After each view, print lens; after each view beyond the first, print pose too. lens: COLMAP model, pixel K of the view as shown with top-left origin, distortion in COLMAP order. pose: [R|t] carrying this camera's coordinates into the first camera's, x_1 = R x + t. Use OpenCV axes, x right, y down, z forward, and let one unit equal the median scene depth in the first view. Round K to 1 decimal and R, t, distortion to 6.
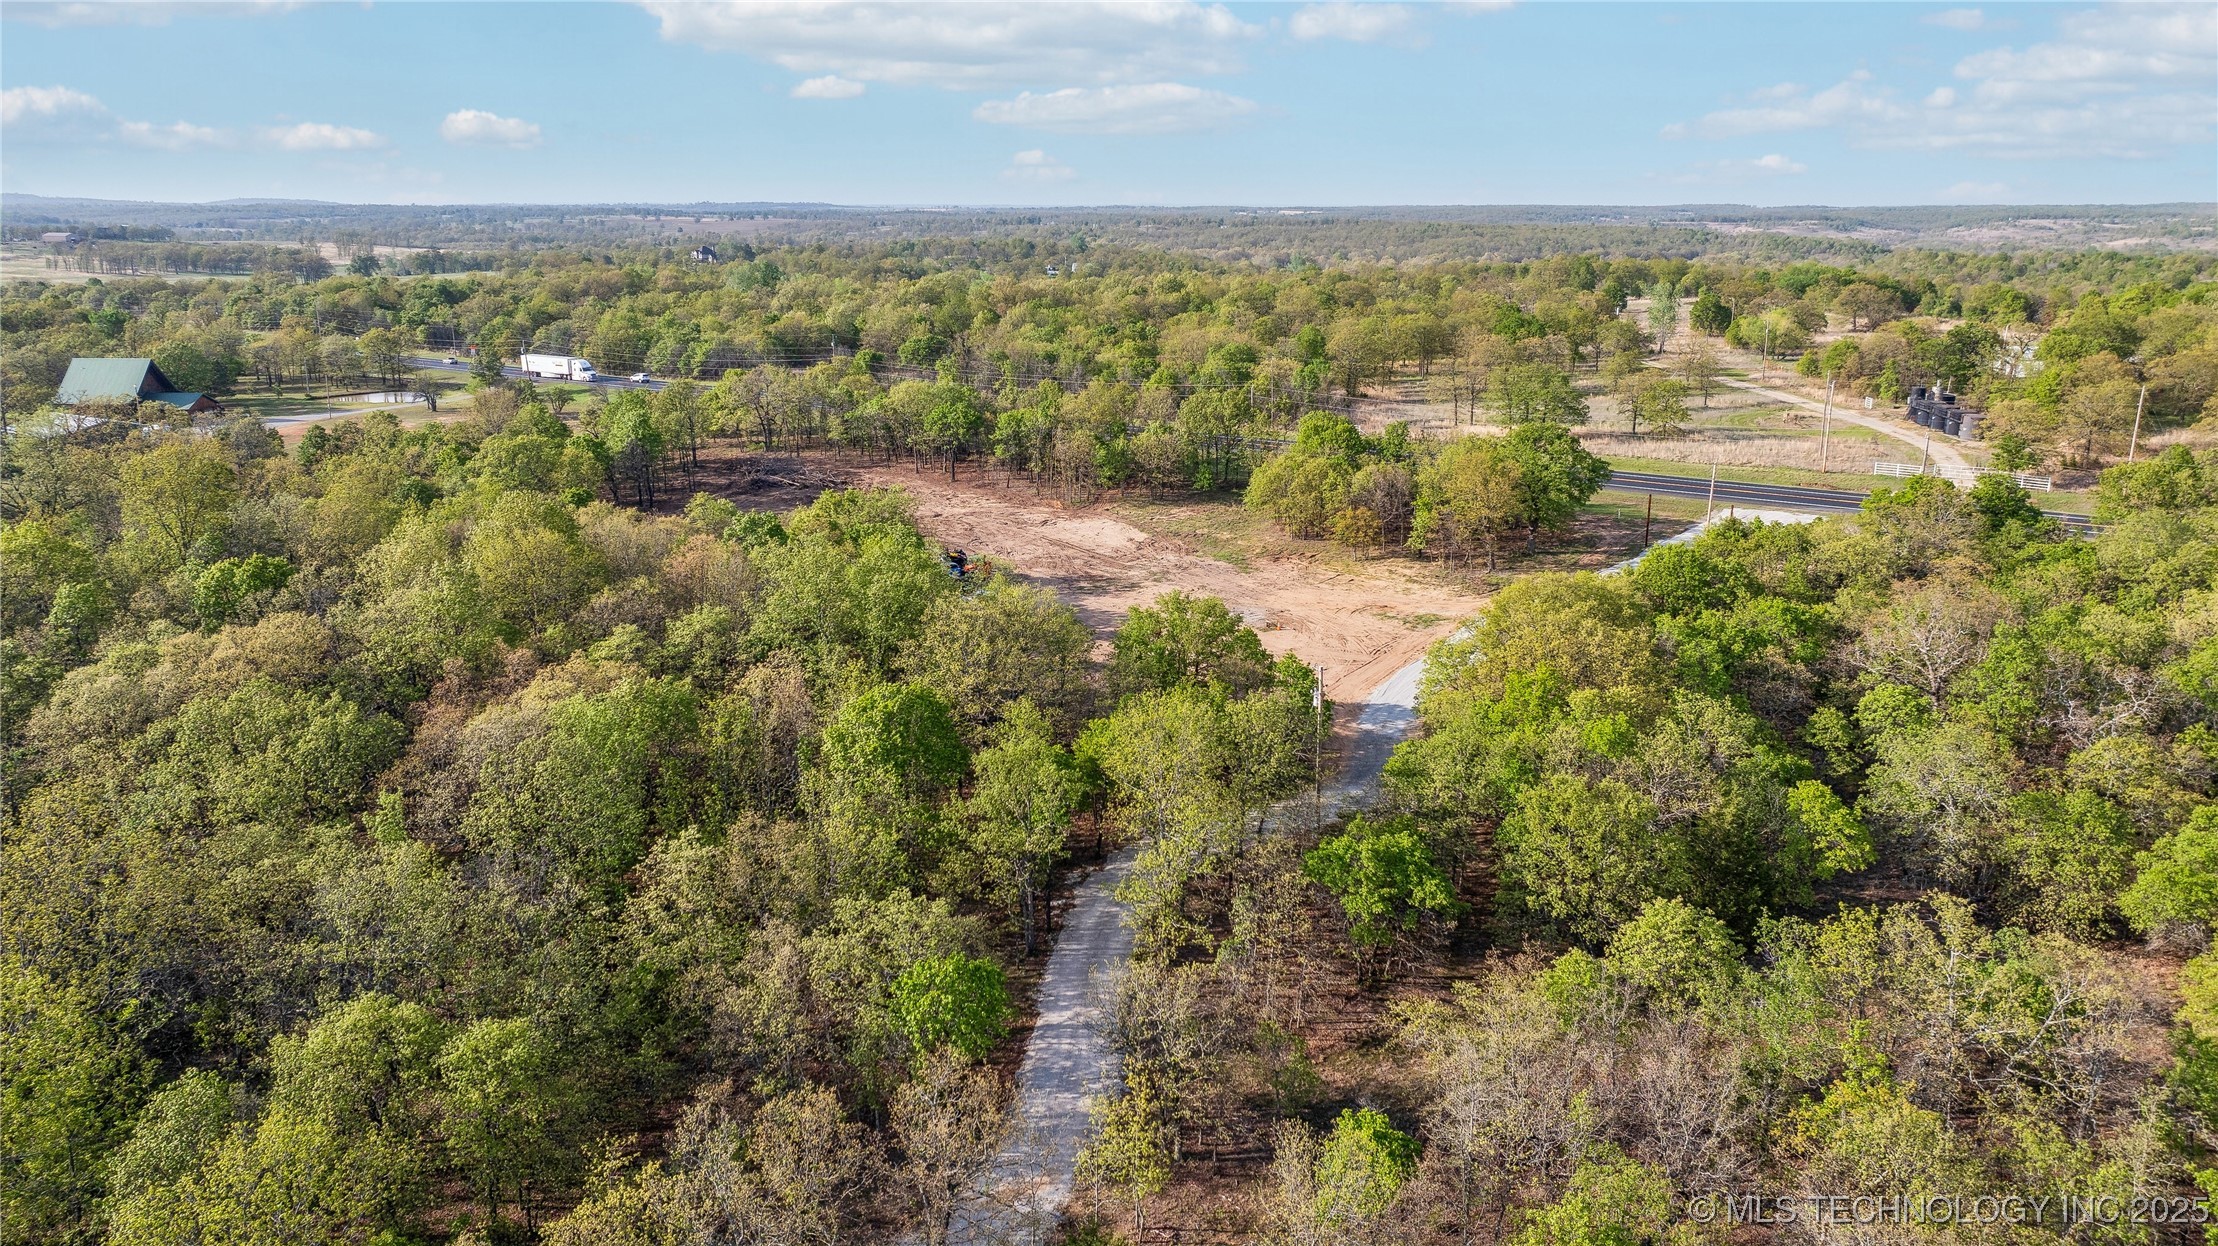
lens RADIAL K [[1589.2, 0, 1114.5], [0, 1589.2, 665.5], [0, 0, 1]] dist [-0.005698, -0.003778]
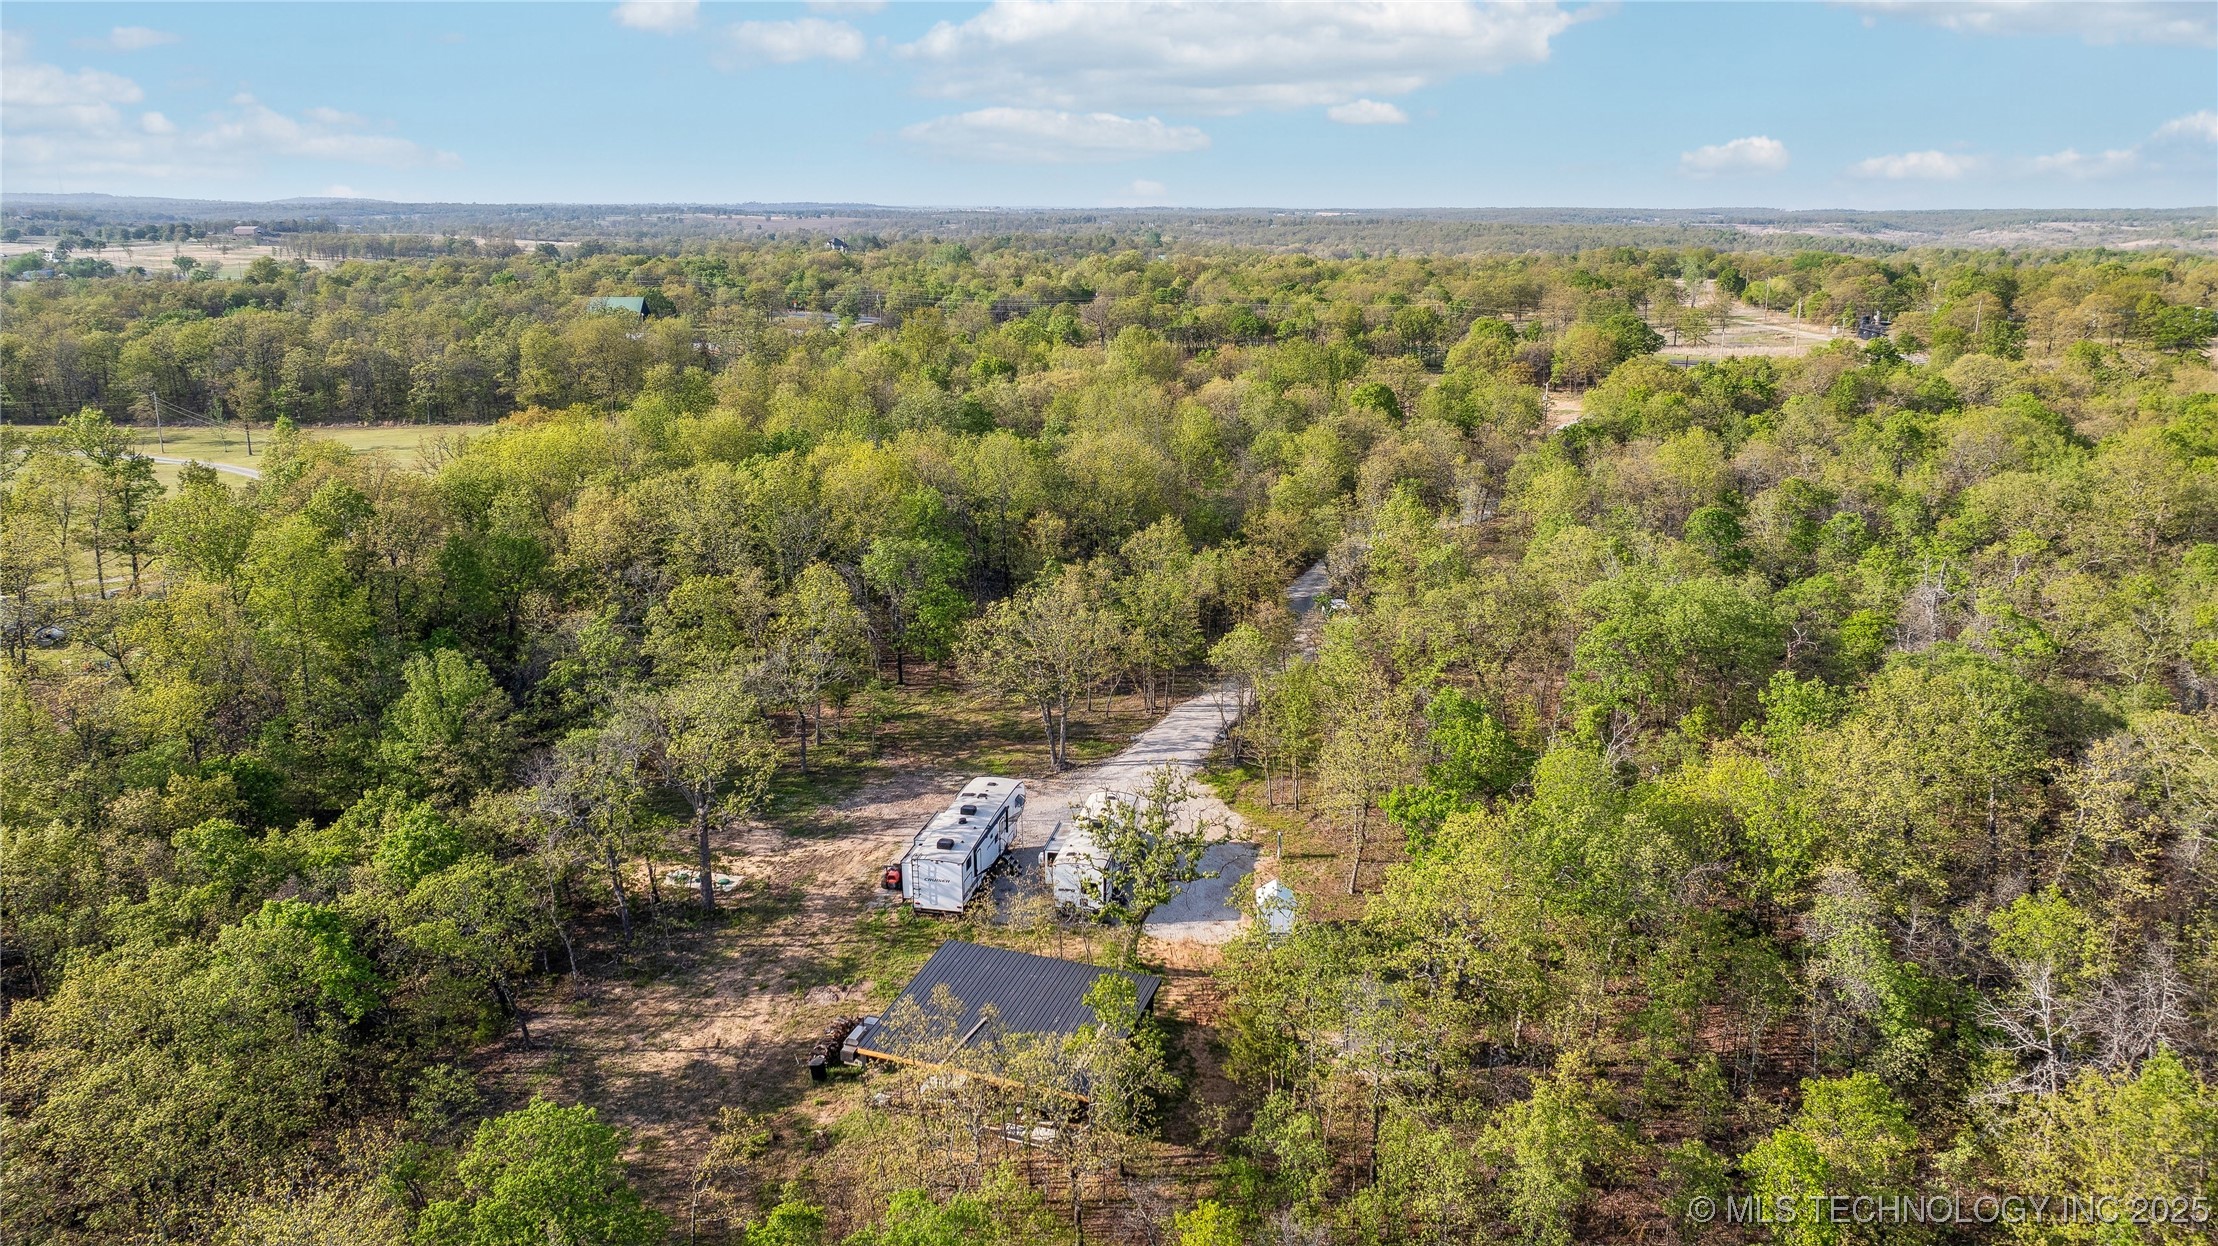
lens RADIAL K [[1597.1, 0, 1117.1], [0, 1597.1, 624.2], [0, 0, 1]] dist [-0.010673, 0.006312]
pose [[0.999871, 0.007119, -0.014406, -0.094582], [-0.007498, 0.999623, -0.026416, 0.085995], [0.014212, 0.026521, 0.999547, -0.272157]]
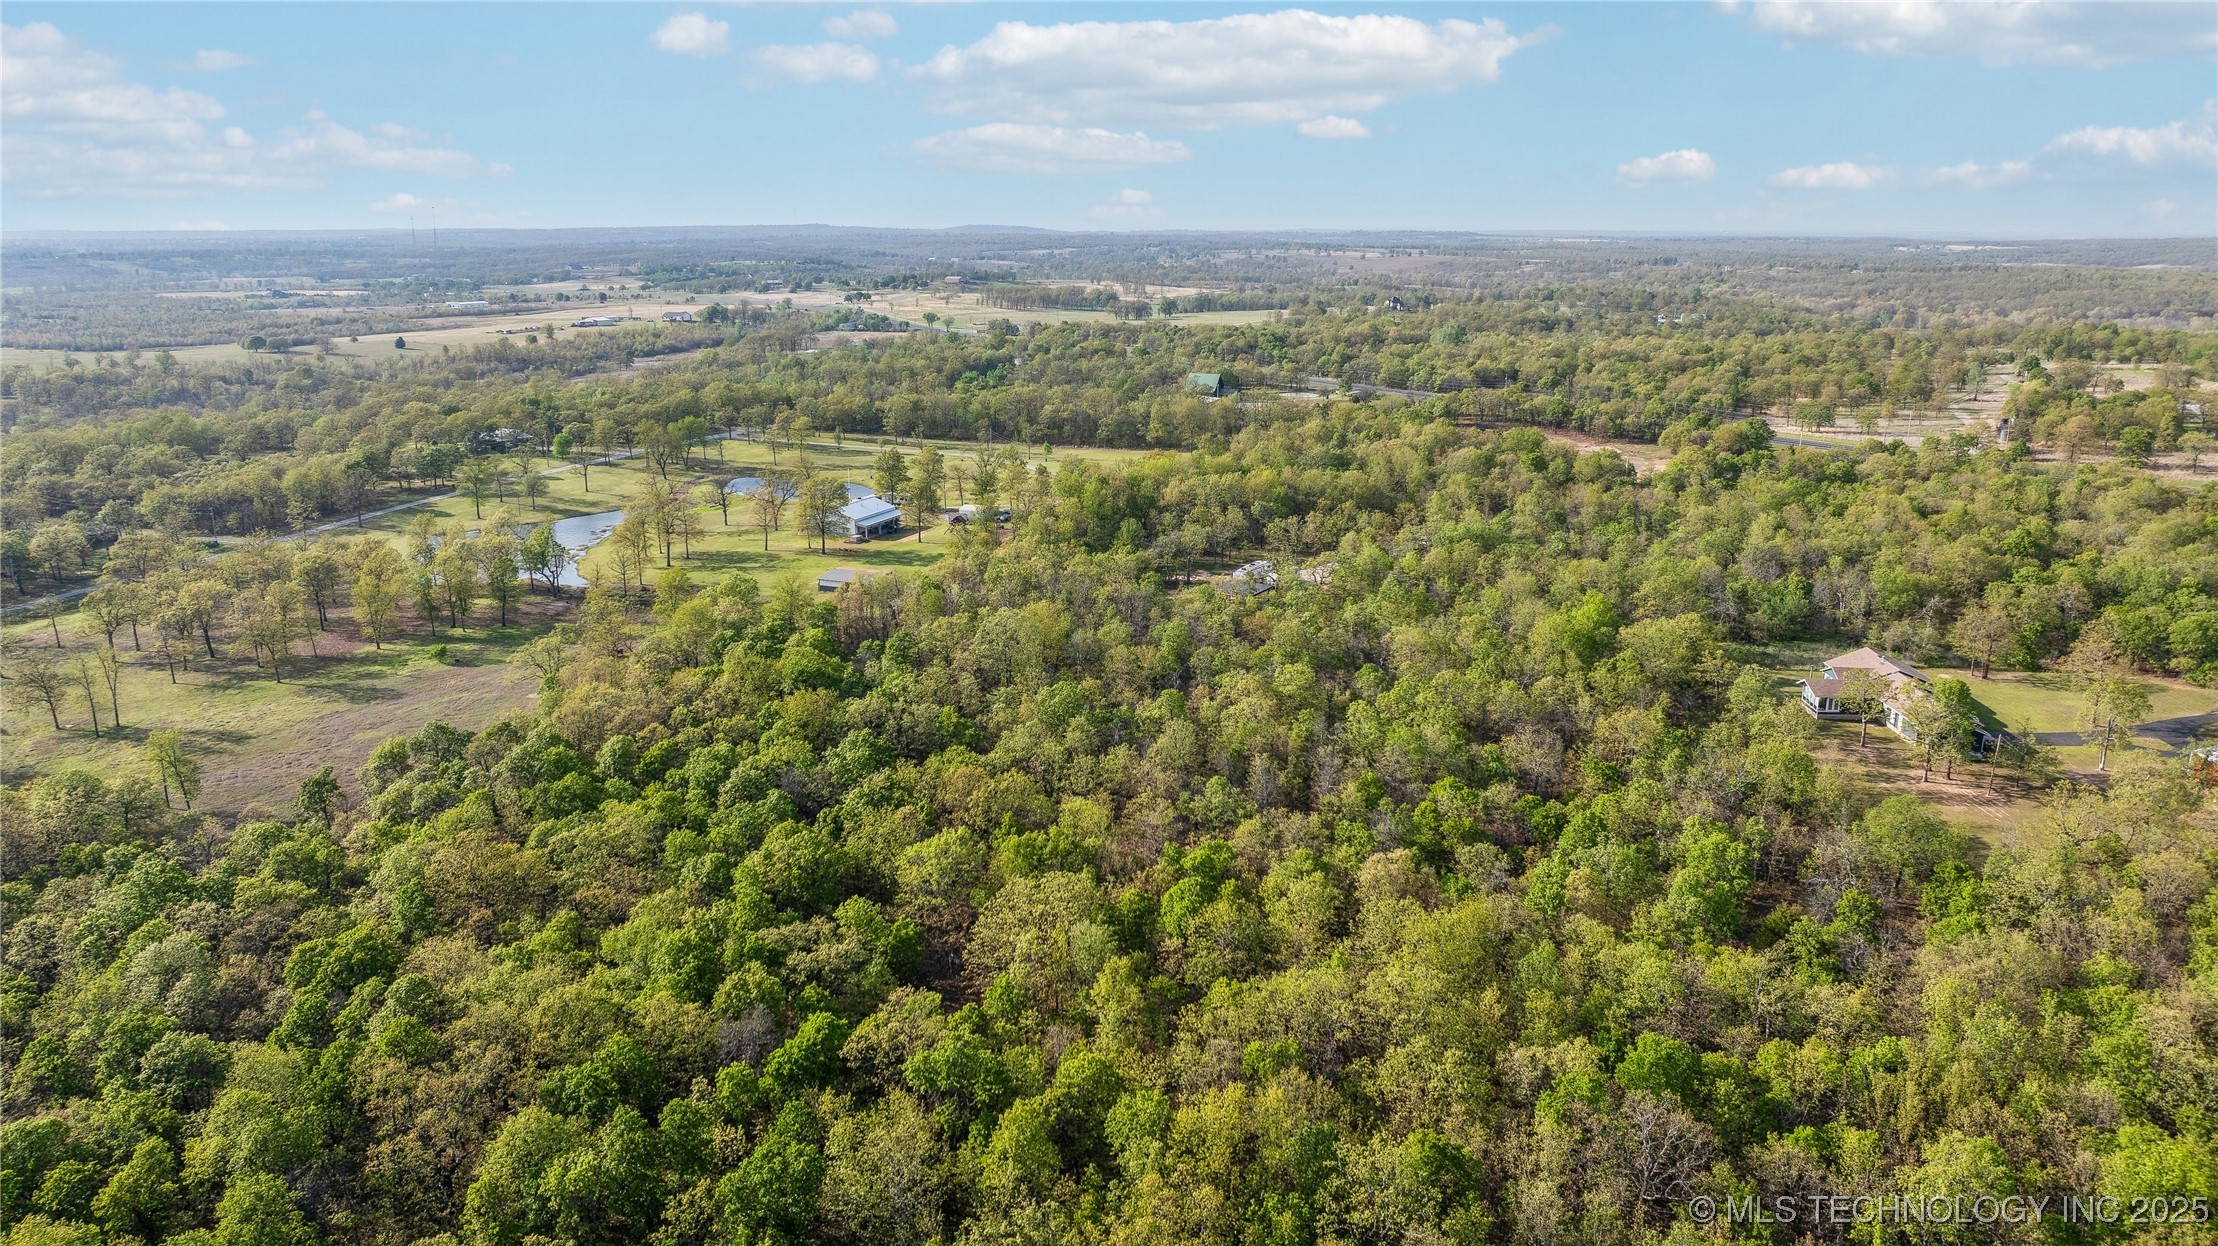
lens RADIAL K [[1597.1, 0, 1117.1], [0, 1597.1, 624.2], [0, 0, 1]] dist [-0.010673, 0.006312]
pose [[0.927470, 0.093547, -0.362007, 0.099090], [-0.107142, 0.994088, -0.017614, 0.150716], [0.358218, 0.055123, 0.932009, -0.800634]]
